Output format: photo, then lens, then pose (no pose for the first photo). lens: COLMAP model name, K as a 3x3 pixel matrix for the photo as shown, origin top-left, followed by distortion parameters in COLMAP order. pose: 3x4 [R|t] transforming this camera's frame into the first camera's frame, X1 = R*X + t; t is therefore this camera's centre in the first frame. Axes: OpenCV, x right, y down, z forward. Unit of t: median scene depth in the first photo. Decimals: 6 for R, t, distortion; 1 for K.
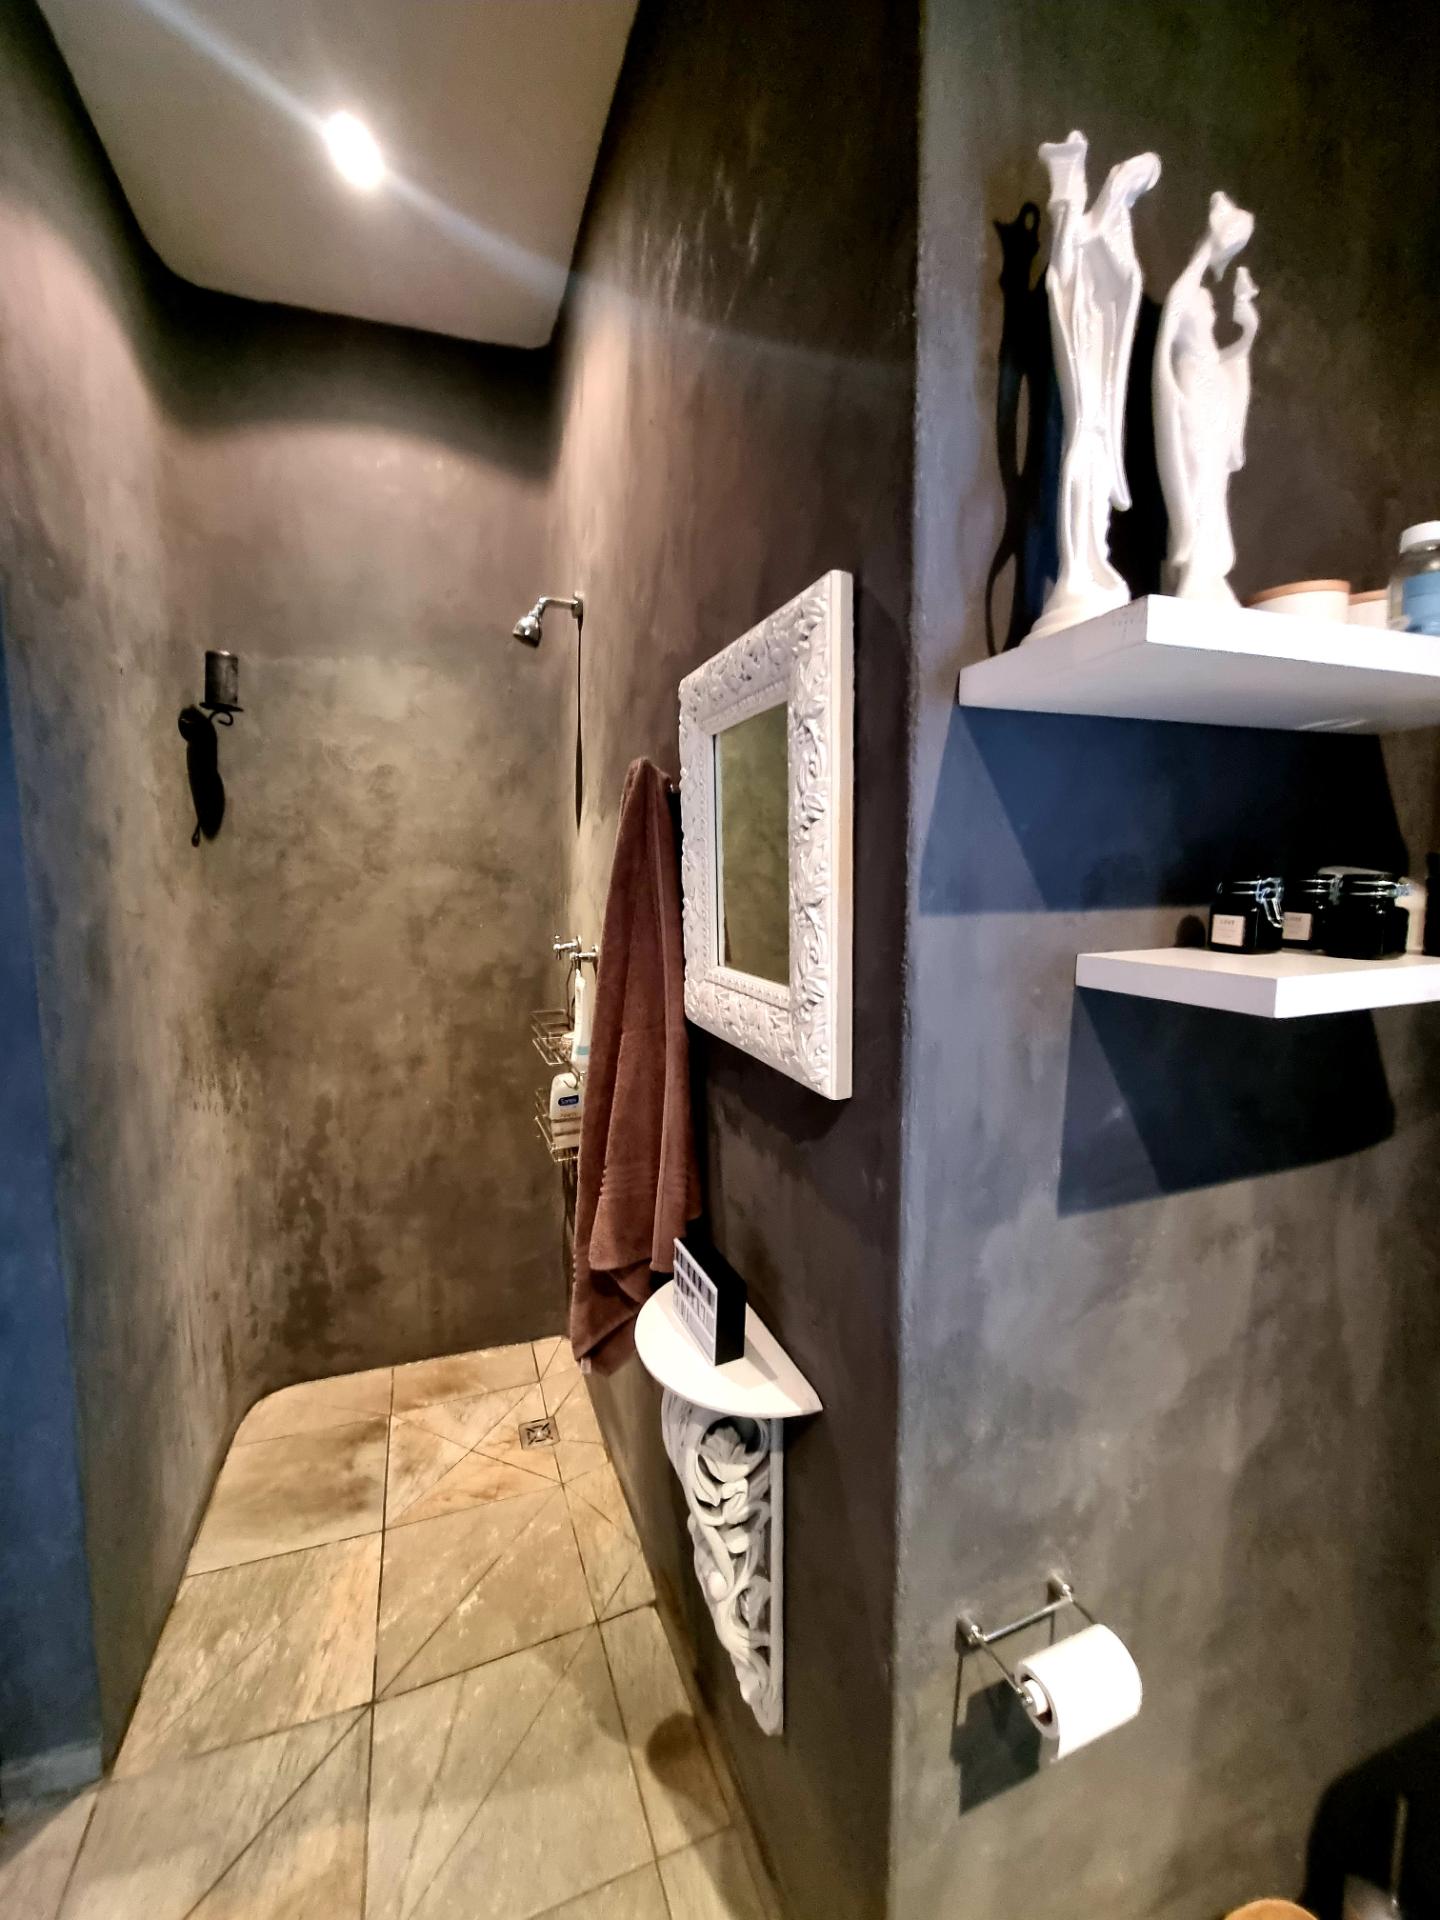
lens RADIAL K [[783.1, 0, 712.1], [0, 783.1, 938.6], [0, 0, 1]] dist [0.011394, -0.006454]
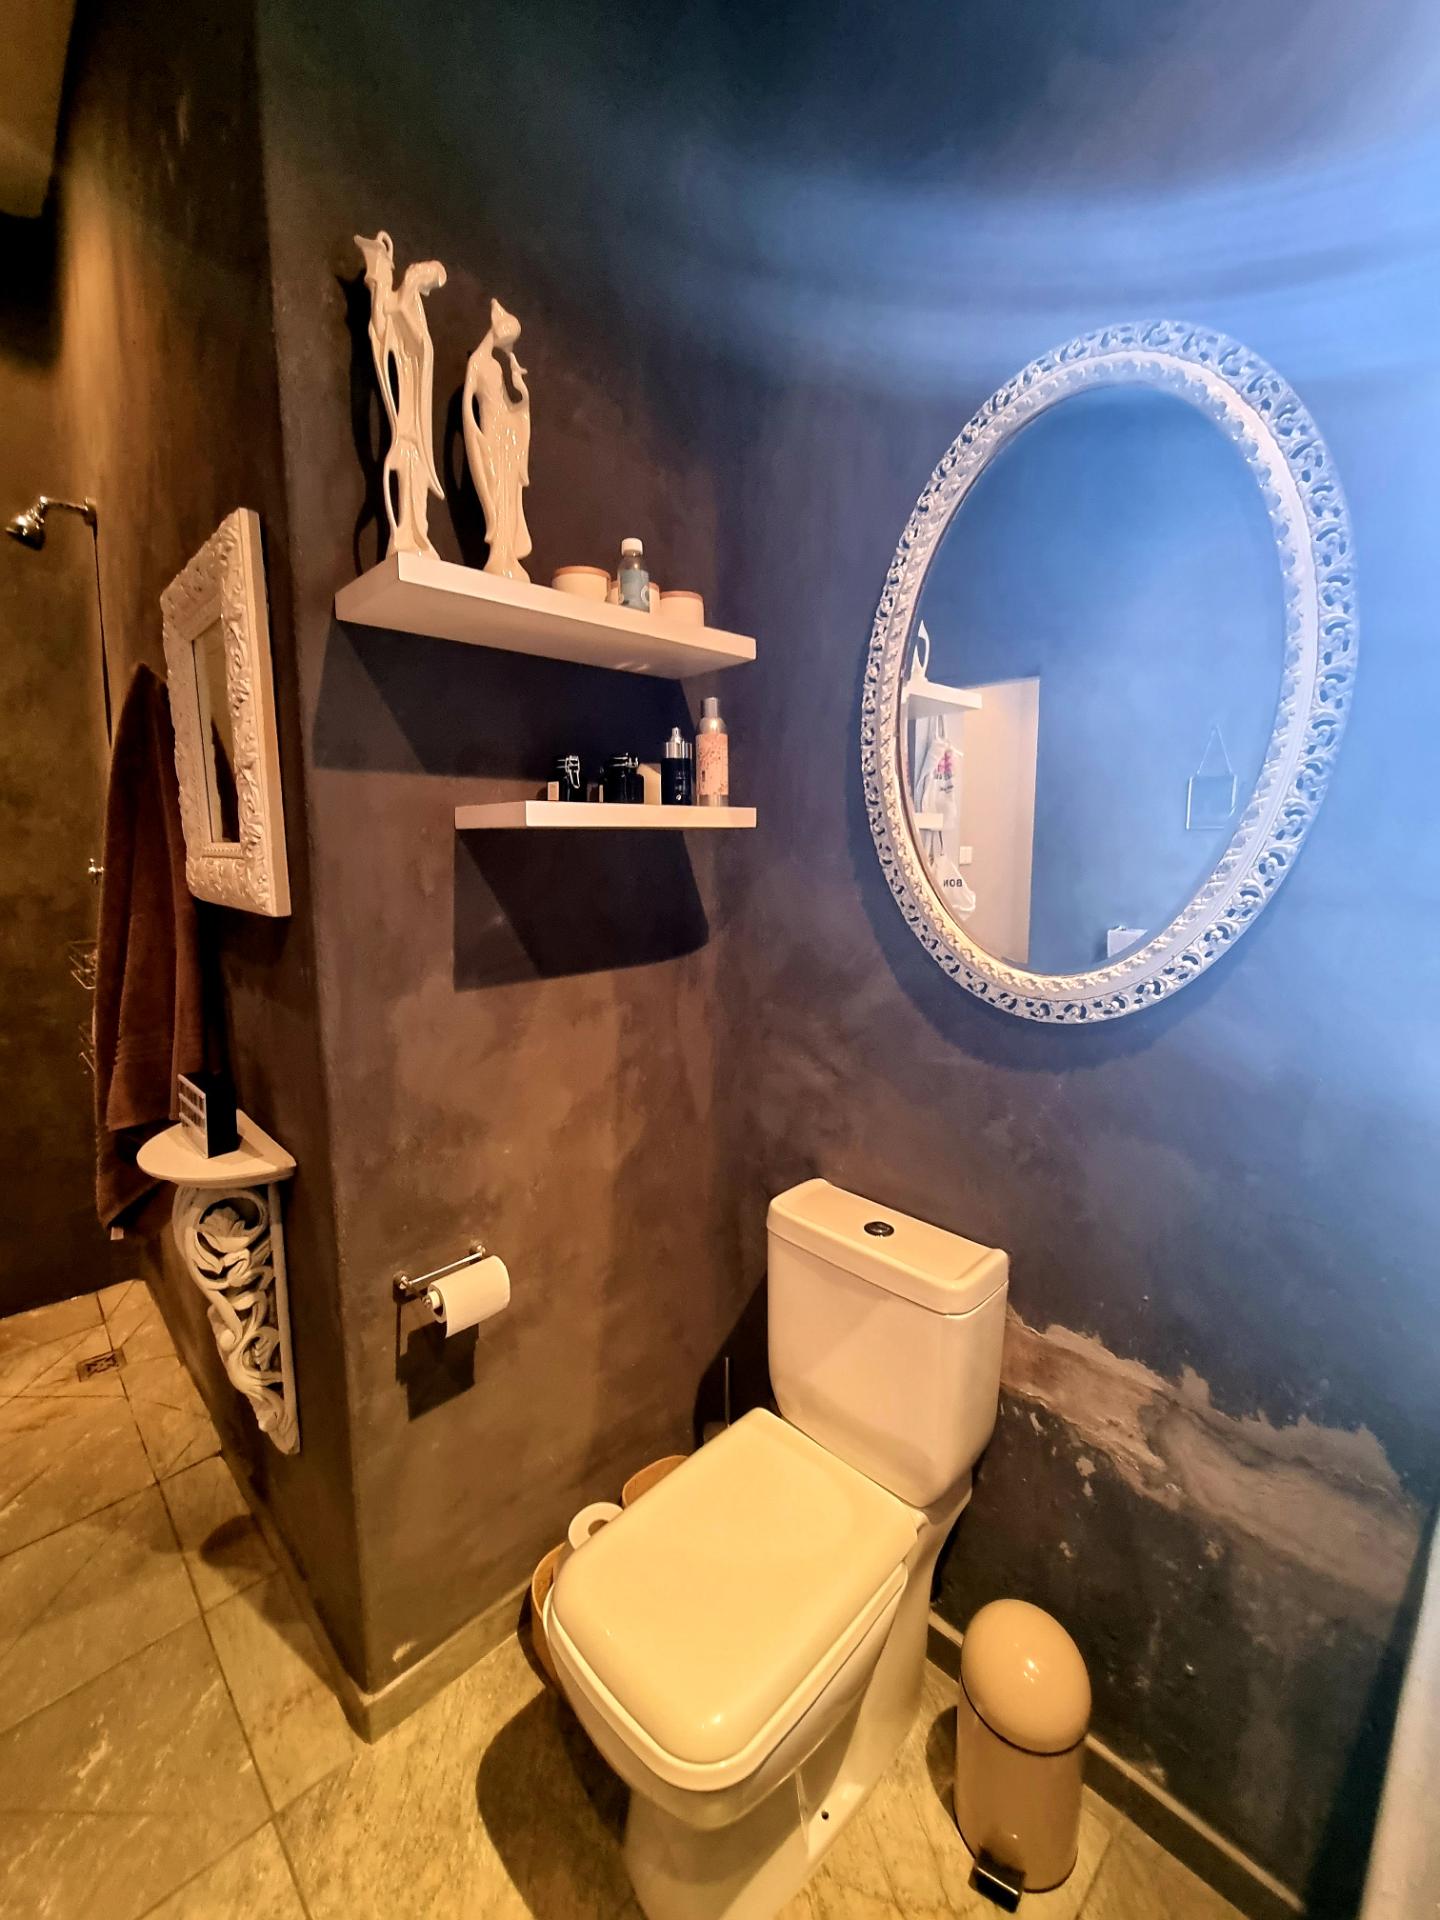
lens RADIAL K [[783.1, 0, 712.1], [0, 783.1, 938.6], [0, 0, 1]] dist [0.011394, -0.006454]
pose [[0.917316, -0.046484, 0.395436, 0.256060], [0.033020, 0.998622, 0.040791, 0.178224], [-0.396787, -0.024361, 0.917587, -0.430600]]
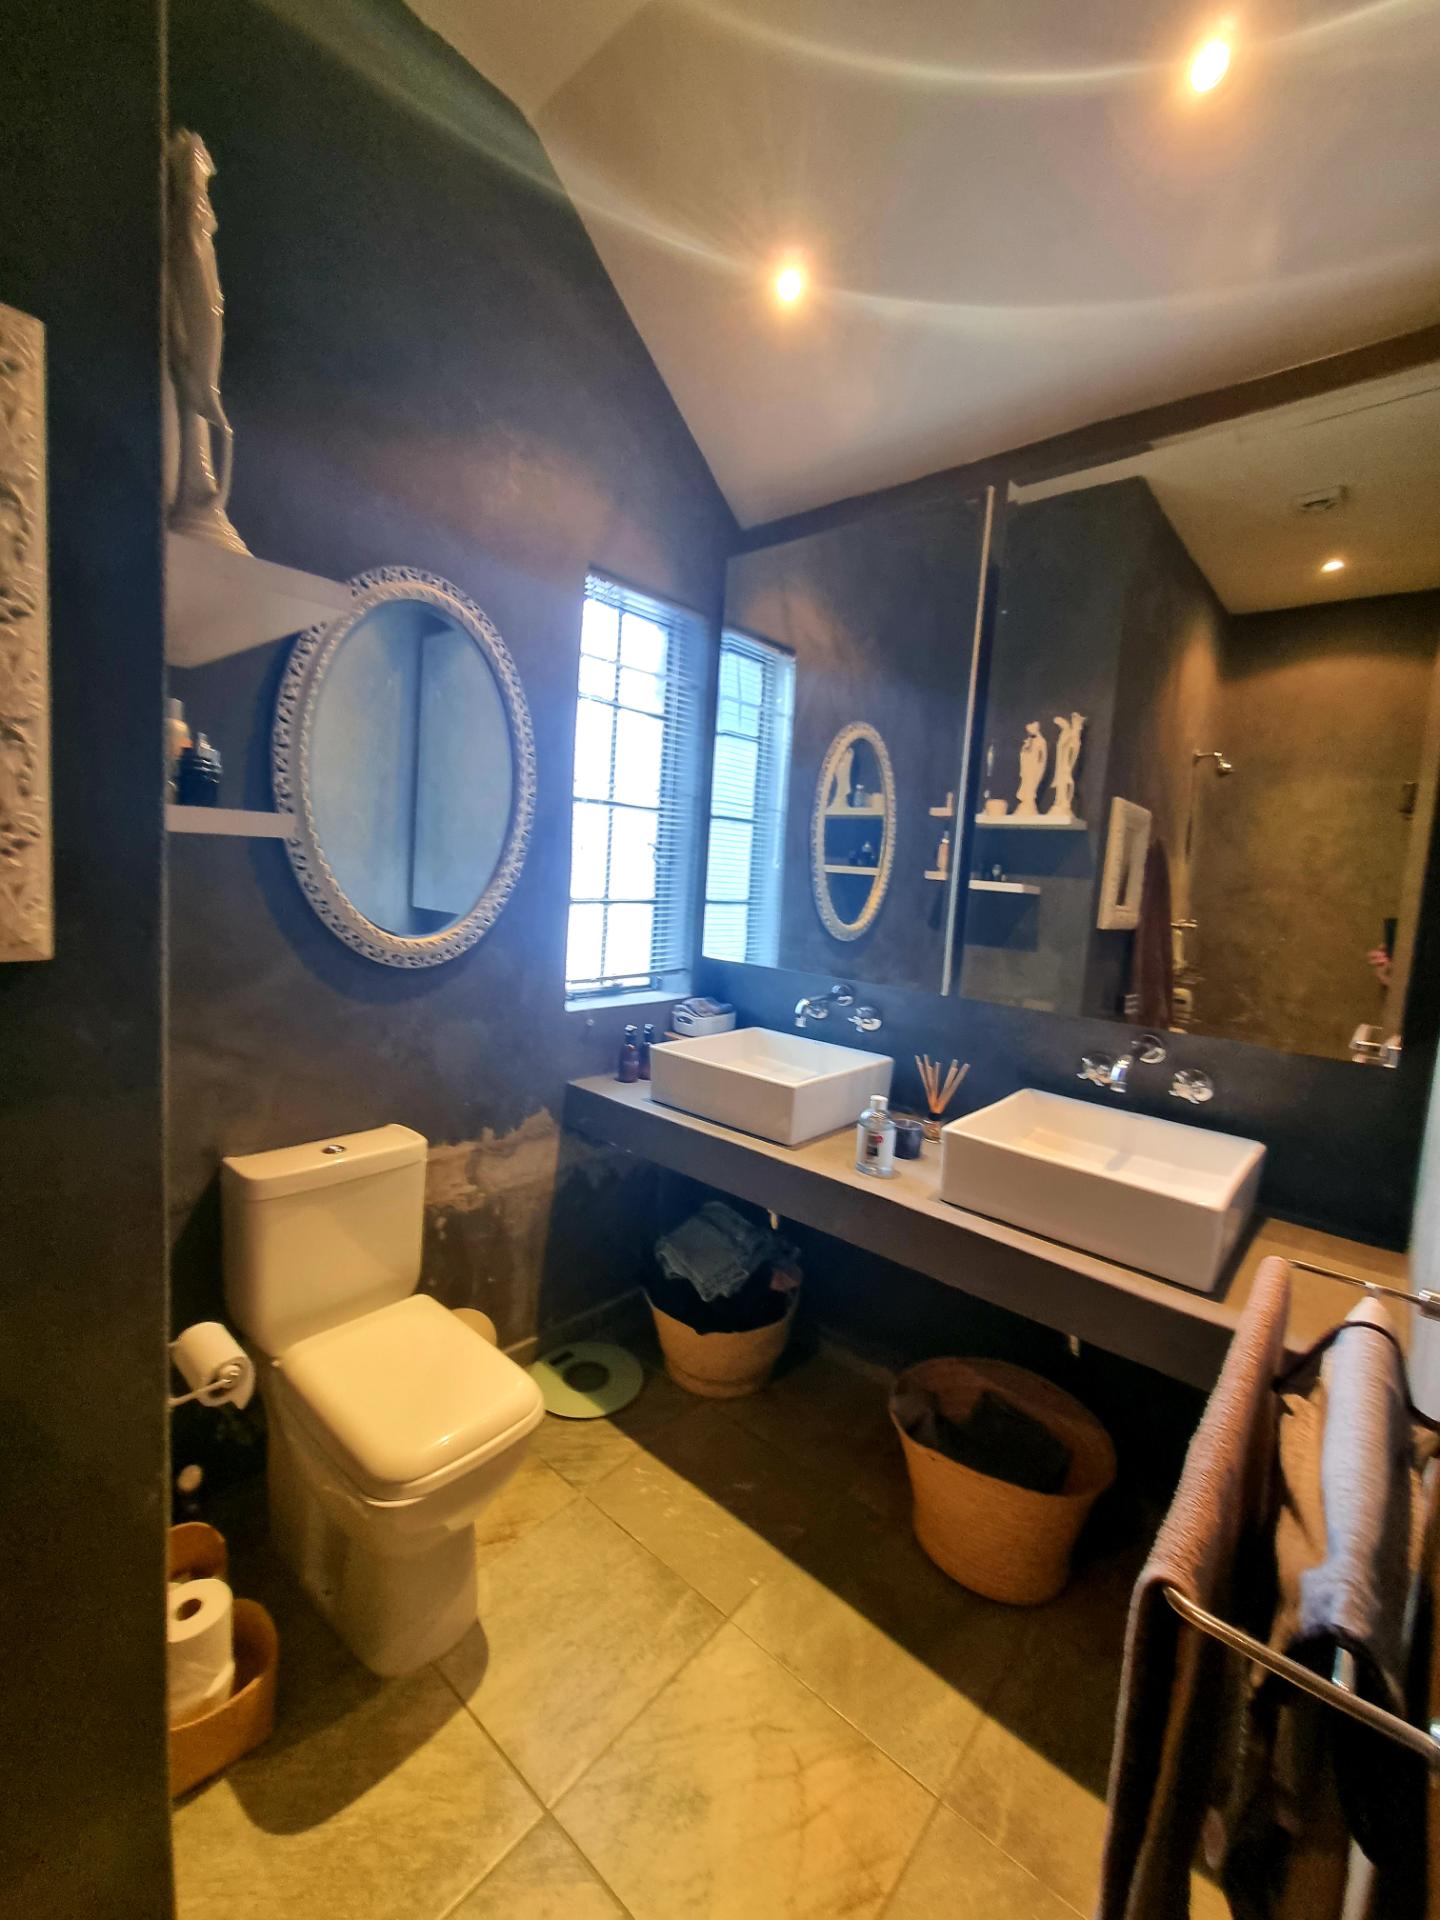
lens RADIAL K [[783.1, 0, 712.1], [0, 783.1, 938.6], [0, 0, 1]] dist [0.011394, -0.006454]
pose [[-0.469531, -0.101158, 0.877102, -0.803167], [0.024331, 0.991555, 0.127383, 0.072955], [-0.882580, 0.081151, -0.463105, 0.646716]]
